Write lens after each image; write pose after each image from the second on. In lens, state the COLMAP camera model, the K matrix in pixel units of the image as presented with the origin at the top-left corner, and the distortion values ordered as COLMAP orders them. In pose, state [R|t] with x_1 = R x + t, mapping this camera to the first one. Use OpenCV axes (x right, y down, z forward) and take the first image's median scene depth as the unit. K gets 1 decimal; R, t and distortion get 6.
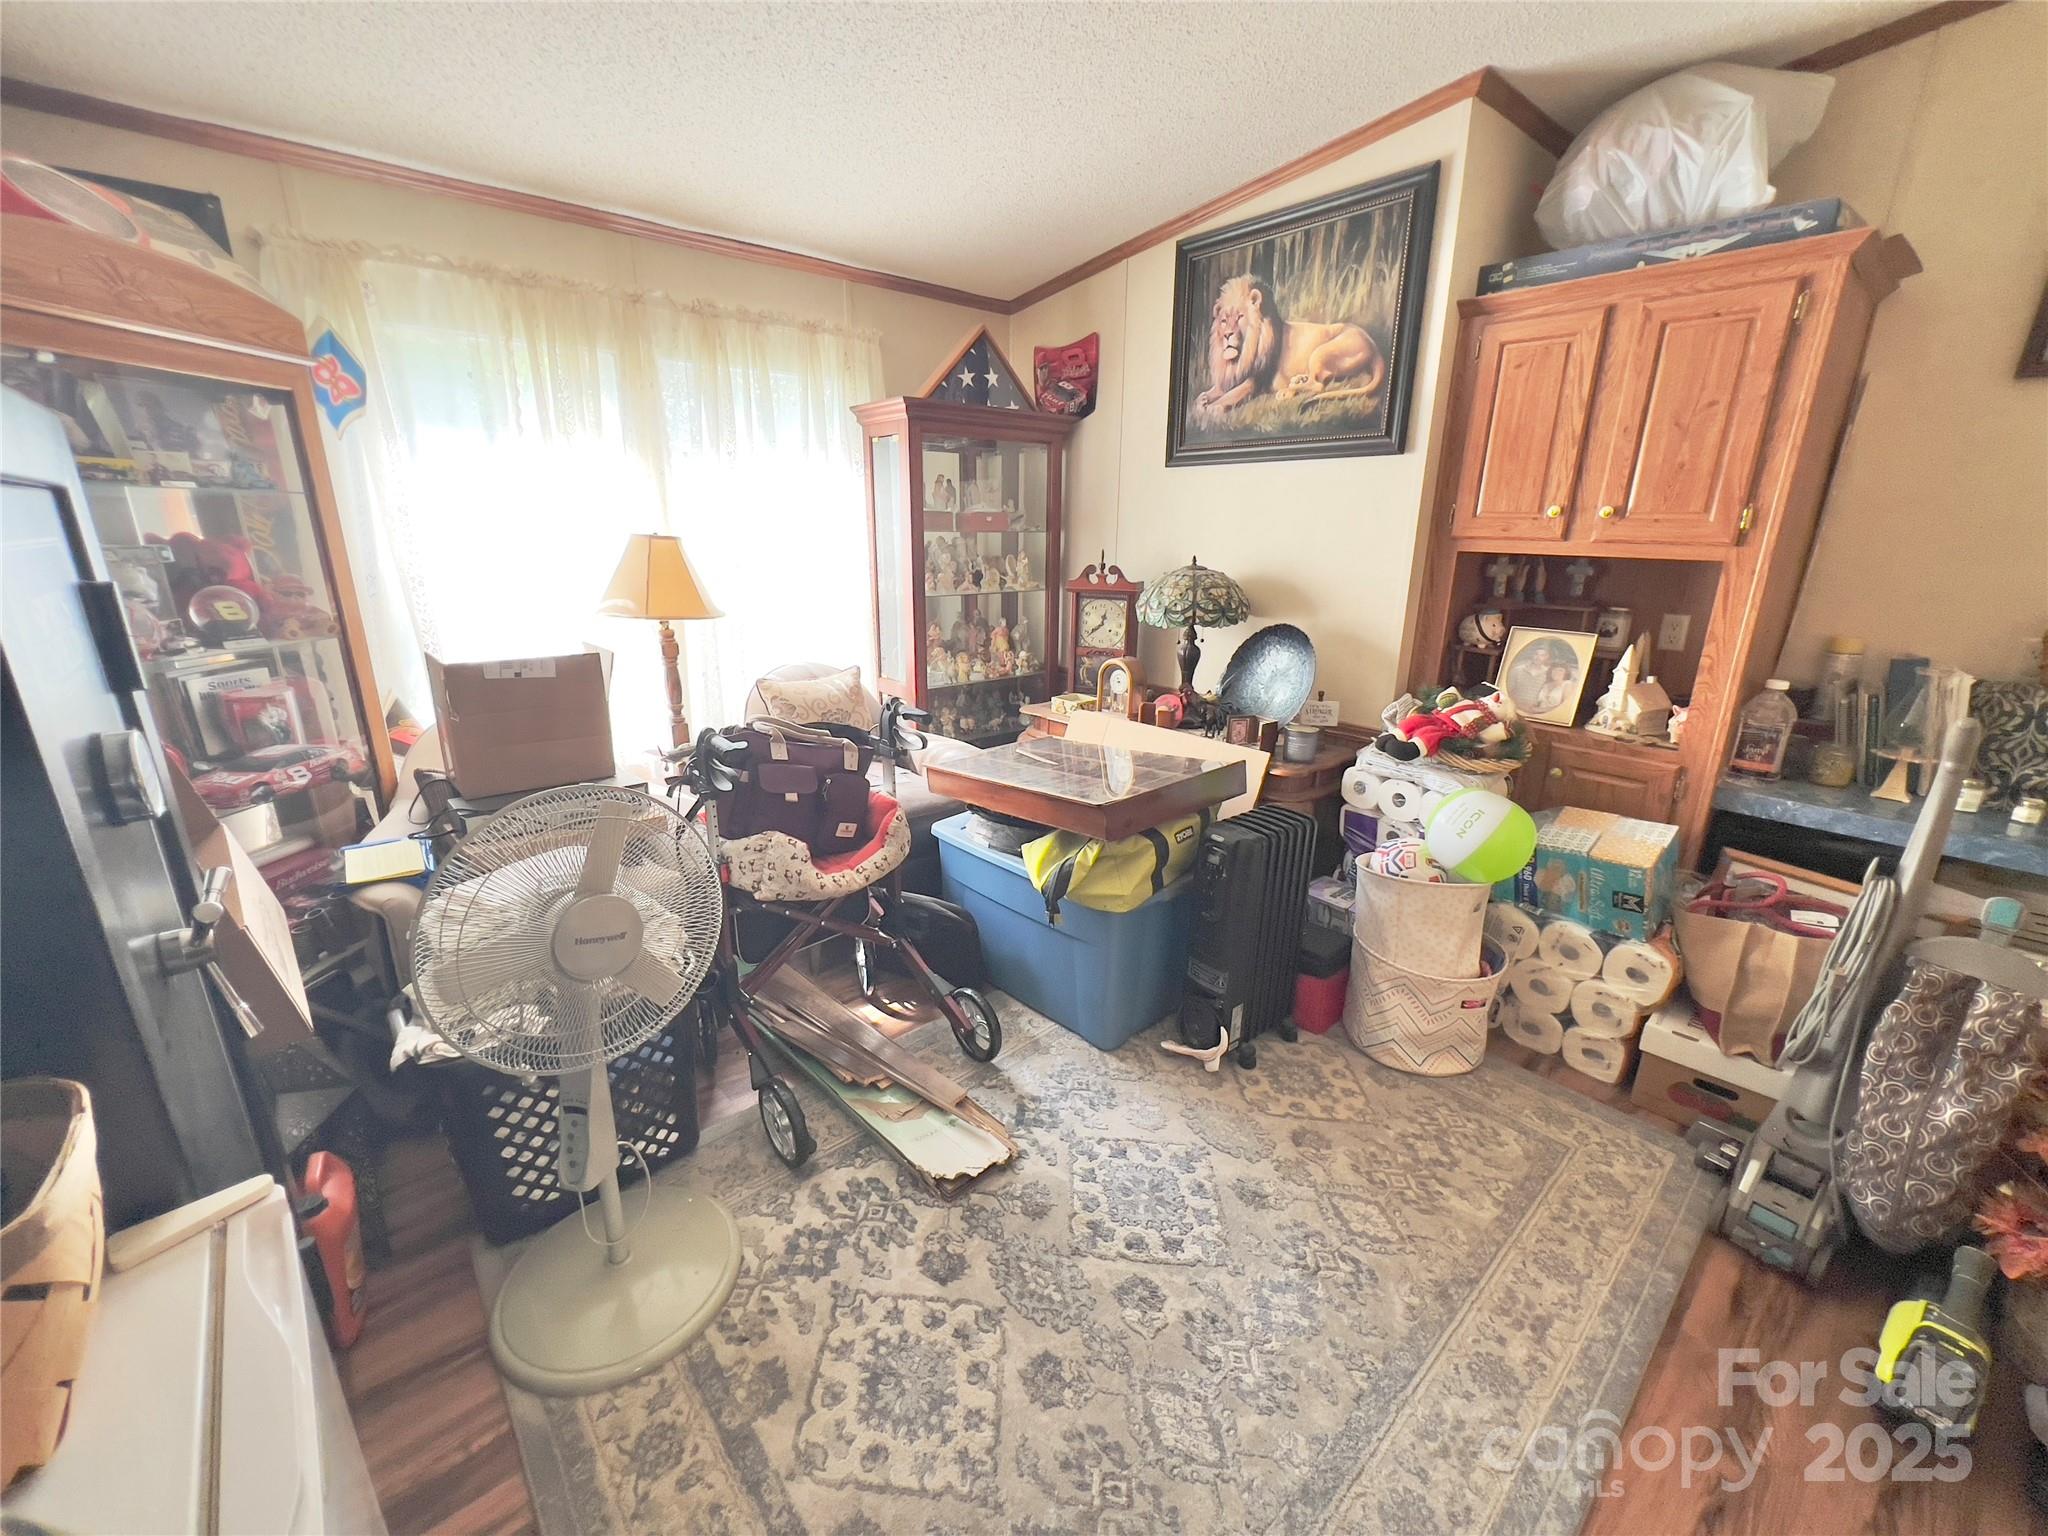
lens RADIAL K [[822.2, 0, 1016.9], [0, 822.2, 774.8], [0, 0, 1]] dist [-0.002897, 0.000750]
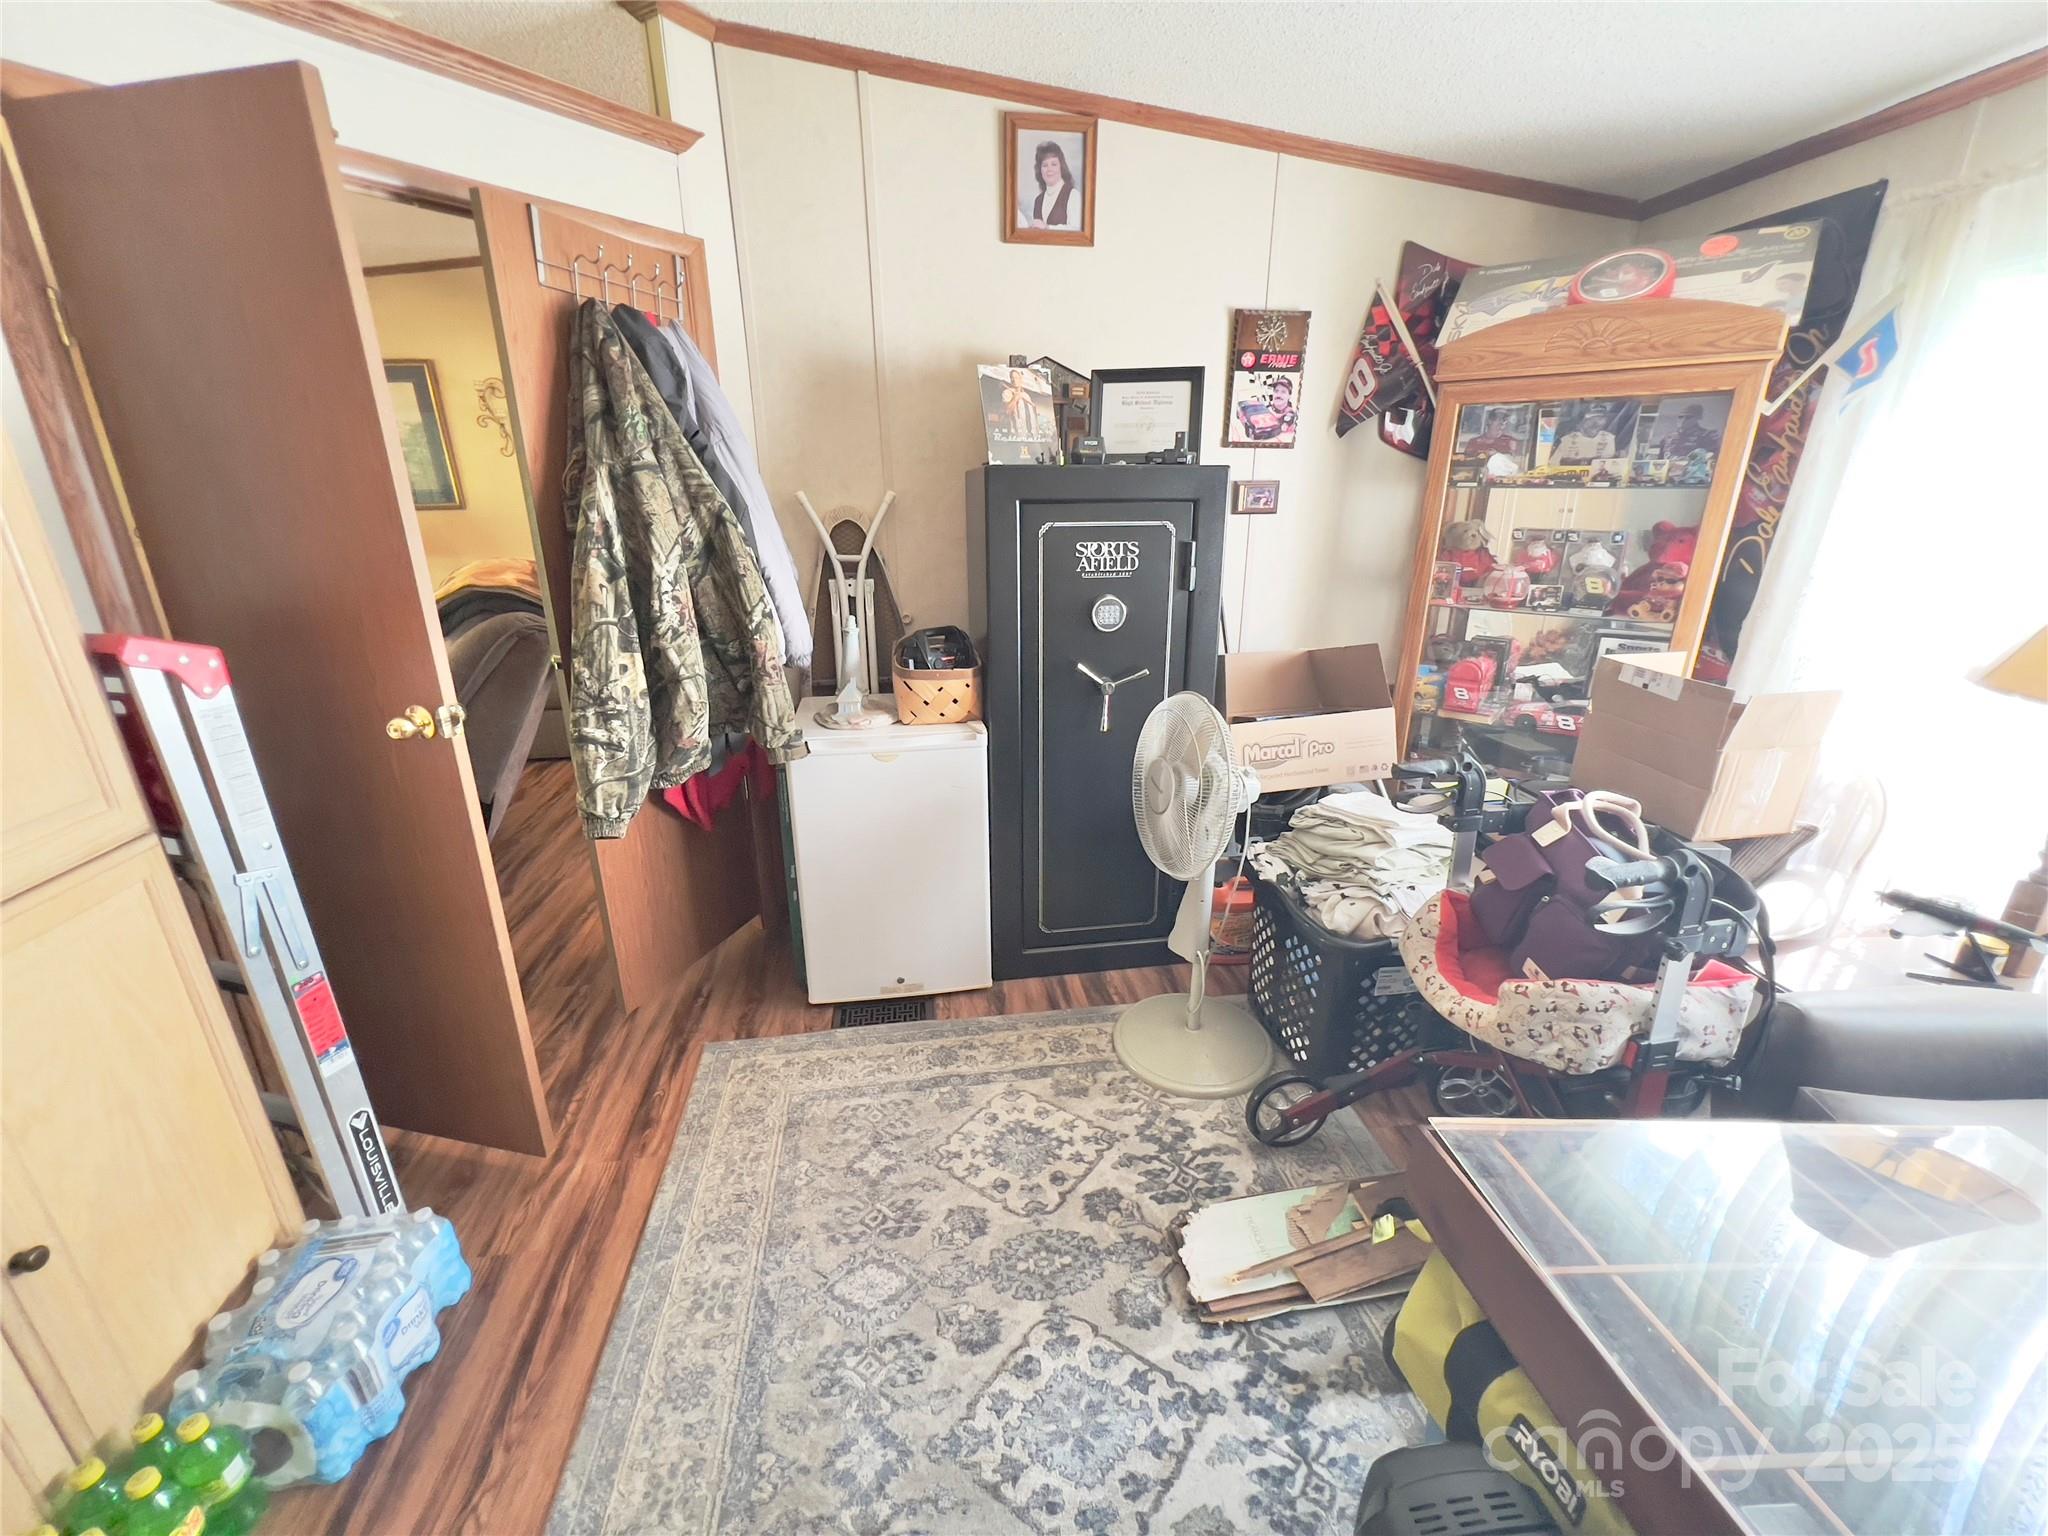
lens RADIAL K [[822.2, 0, 1028.1], [0, 822.2, 768.1], [0, 0, 1]] dist [-0.002897, 0.000750]
pose [[-0.536213, 0.269808, -0.799799, 0.725676], [-0.246035, 0.856432, 0.453863, -0.399824], [0.807429, 0.440146, -0.392848, 1.153468]]
